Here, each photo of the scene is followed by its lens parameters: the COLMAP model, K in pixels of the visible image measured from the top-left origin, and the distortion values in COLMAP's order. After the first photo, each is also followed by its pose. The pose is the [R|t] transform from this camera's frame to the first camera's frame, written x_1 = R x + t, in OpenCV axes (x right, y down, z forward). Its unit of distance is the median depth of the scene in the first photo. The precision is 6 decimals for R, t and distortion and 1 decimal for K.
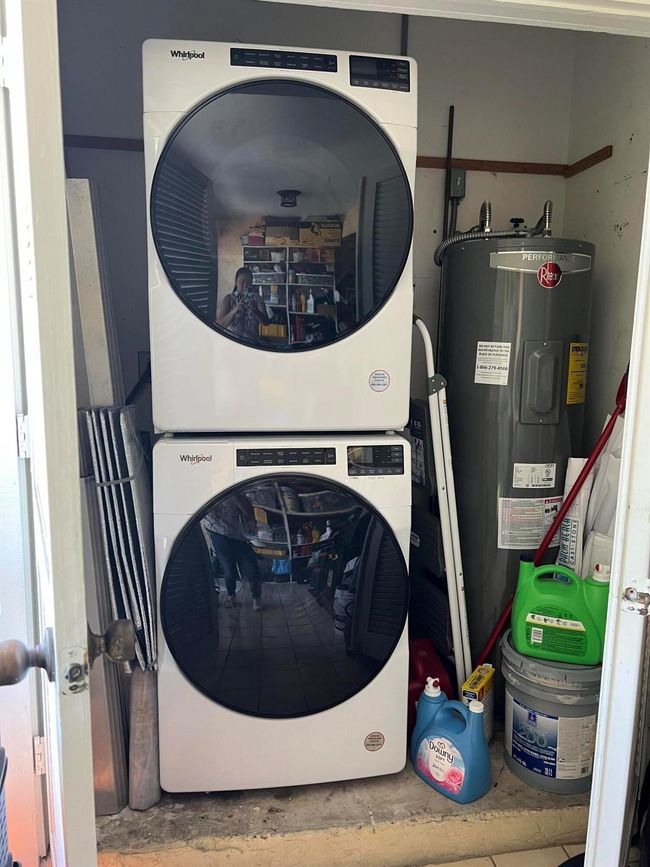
lens RADIAL K [[656.8, 0, 321.2], [0, 656.8, 434.1], [0, 0, 1]] dist [0.110036, -0.195376]
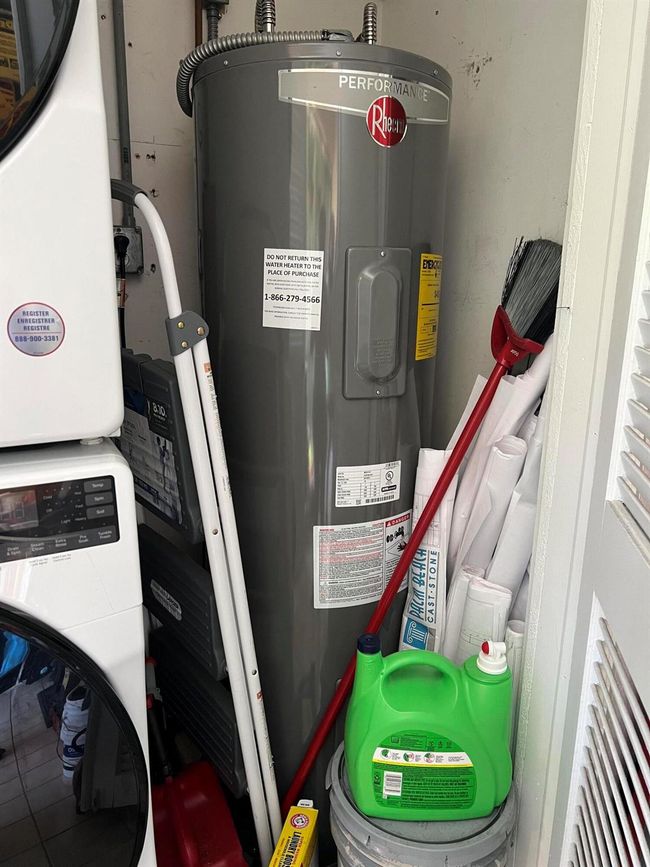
lens RADIAL K [[656.8, 0, 321.2], [0, 656.8, 434.1], [0, 0, 1]] dist [0.110036, -0.195376]
pose [[0.949892, -0.071075, 0.304391, 0.108281], [0.041470, 0.993852, 0.102653, -0.044344], [-0.309816, -0.084886, 0.947000, 0.471657]]
